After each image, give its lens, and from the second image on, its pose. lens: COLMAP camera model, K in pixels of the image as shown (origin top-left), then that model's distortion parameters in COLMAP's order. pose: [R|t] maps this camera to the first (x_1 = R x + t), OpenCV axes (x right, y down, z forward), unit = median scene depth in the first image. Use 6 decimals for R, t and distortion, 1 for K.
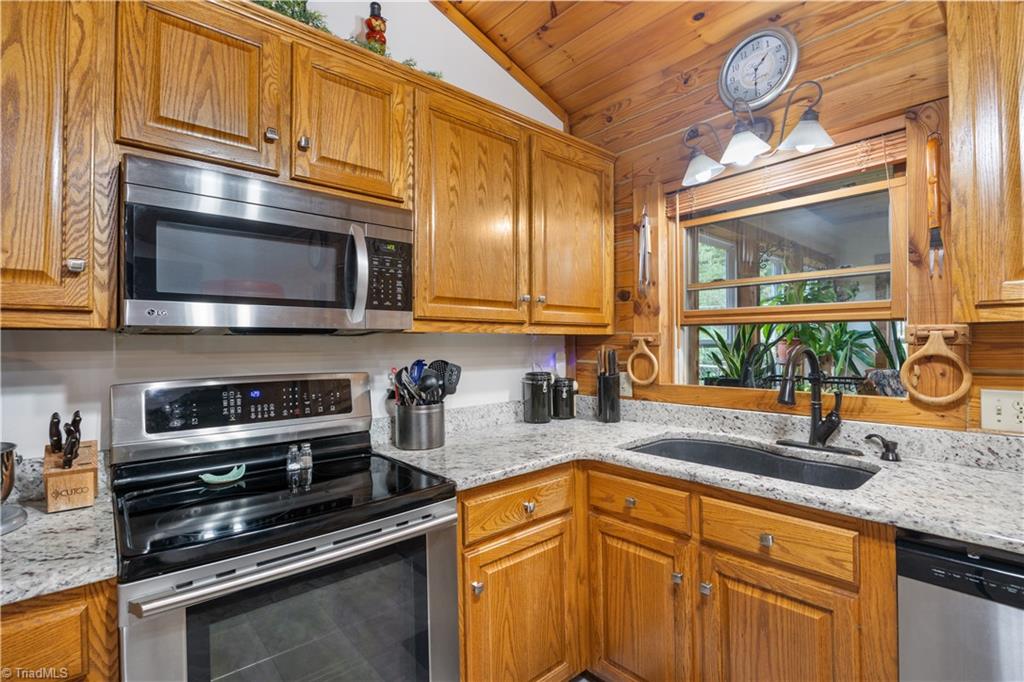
lens RADIAL K [[478.3, 0, 506.4], [0, 478.3, 344.0], [0, 0, 1]] dist [0.000938, -0.000175]
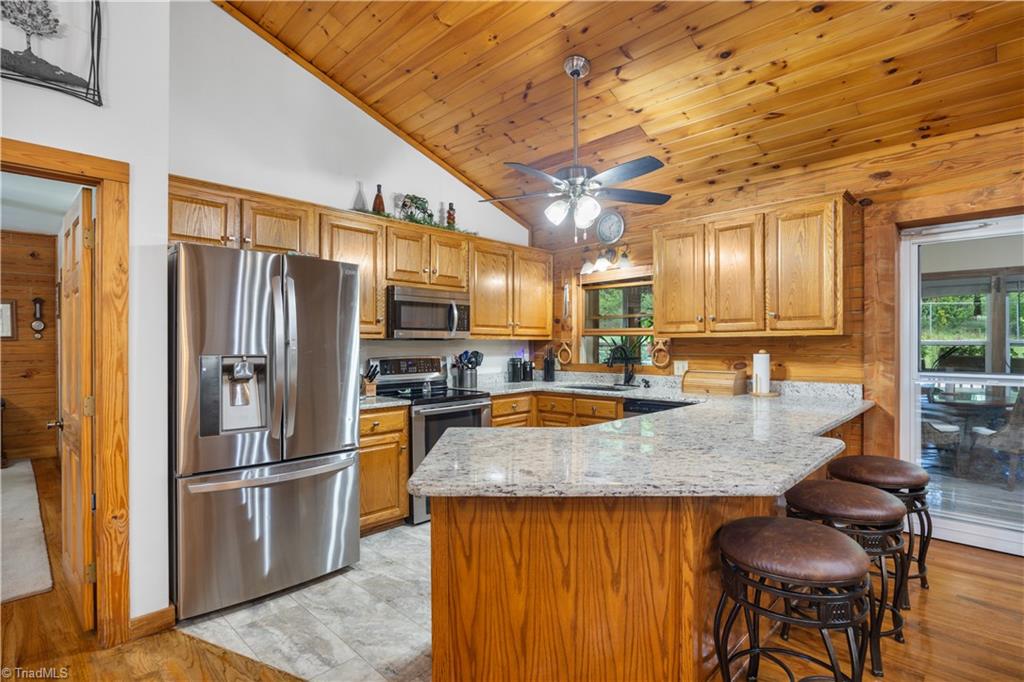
lens RADIAL K [[495.0, 0, 514.0], [0, 495.0, 343.0], [0, 0, 1]] dist [-0.012748, -0.000187]
pose [[0.996111, 0.005015, 0.087963, -0.157253], [-0.004608, 0.999978, -0.004826, 0.005073], [-0.087986, 0.004402, 0.996112, -1.377957]]
